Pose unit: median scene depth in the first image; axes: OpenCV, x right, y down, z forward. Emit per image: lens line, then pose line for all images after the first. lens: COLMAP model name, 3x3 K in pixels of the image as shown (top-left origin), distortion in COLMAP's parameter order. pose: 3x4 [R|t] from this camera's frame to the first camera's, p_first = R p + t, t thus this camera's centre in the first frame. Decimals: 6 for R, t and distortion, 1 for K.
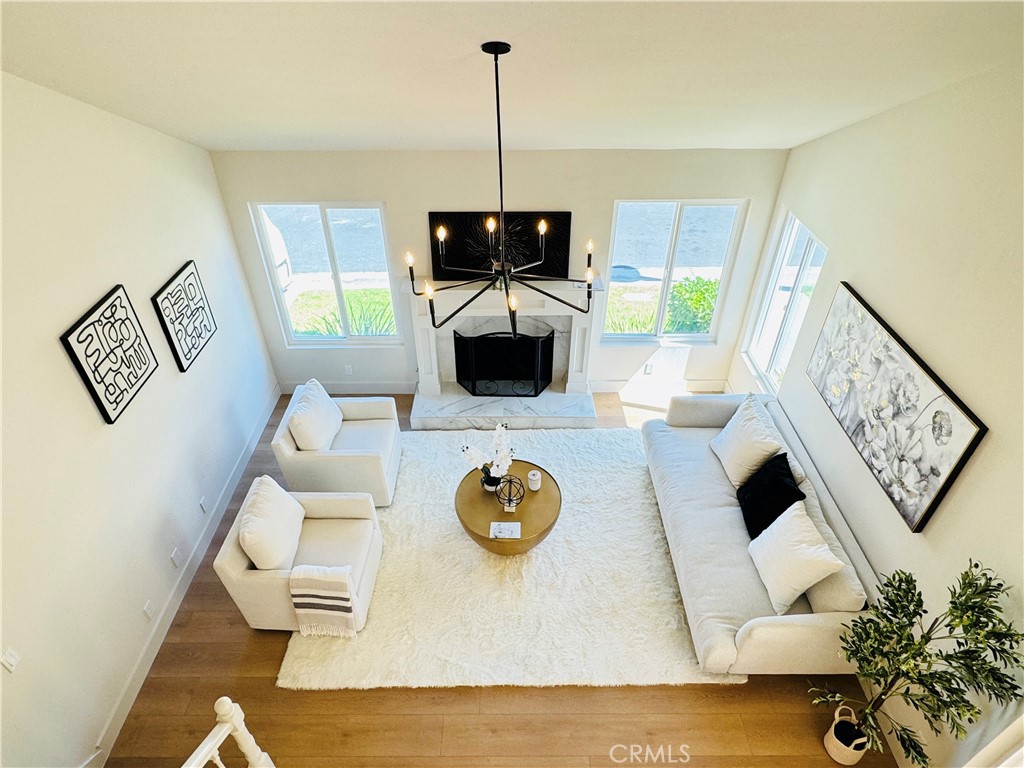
lens RADIAL K [[596.0, 0, 510.4], [0, 596.0, 390.2], [0, 0, 1]] dist [0.003267, 0.000953]
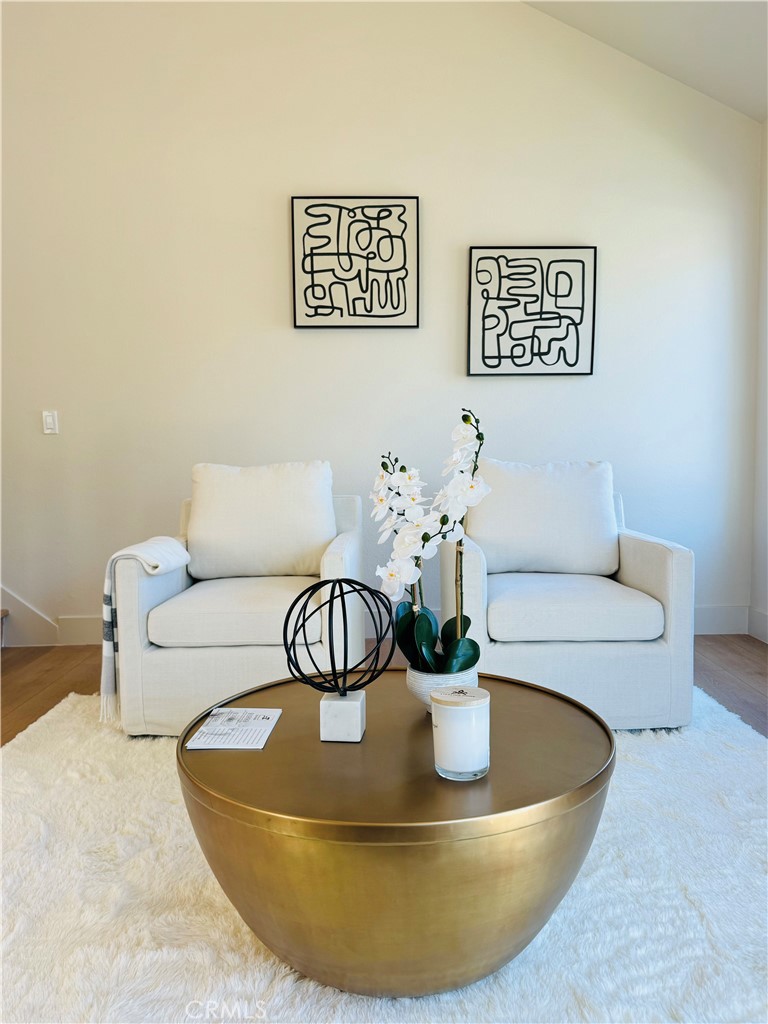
lens RADIAL K [[782.2, 0, 384.5], [0, 782.2, 518.5], [0, 0, 1]] dist [0.058359, -0.065348]
pose [[0.006631, 0.093535, -0.995594, 0.406298], [-0.605017, 0.793087, 0.070480, 0.108961], [0.796185, 0.601884, 0.061849, 1.151231]]
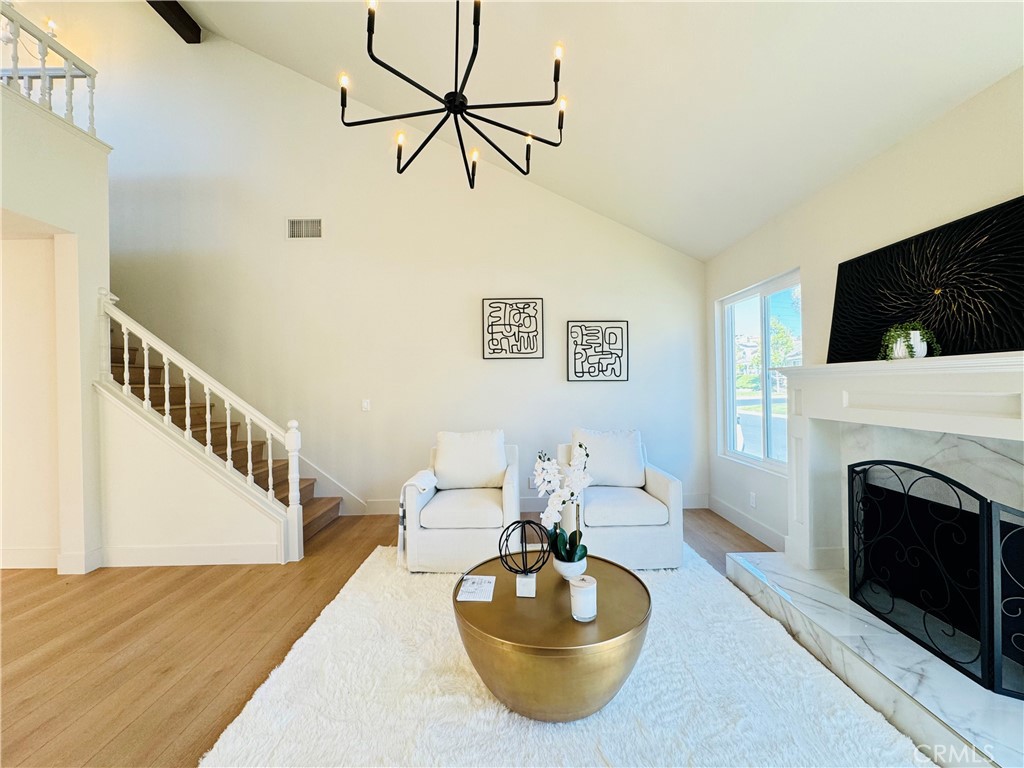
lens RADIAL K [[410.8, 0, 509.8], [0, 410.8, 386.1], [0, 0, 1]] dist [-0.004798, 0.000313]
pose [[-0.003600, 0.011958, -0.999922, 0.474971], [-0.600940, 0.799208, 0.011721, 0.056847], [0.799286, 0.600936, 0.004309, 1.066158]]
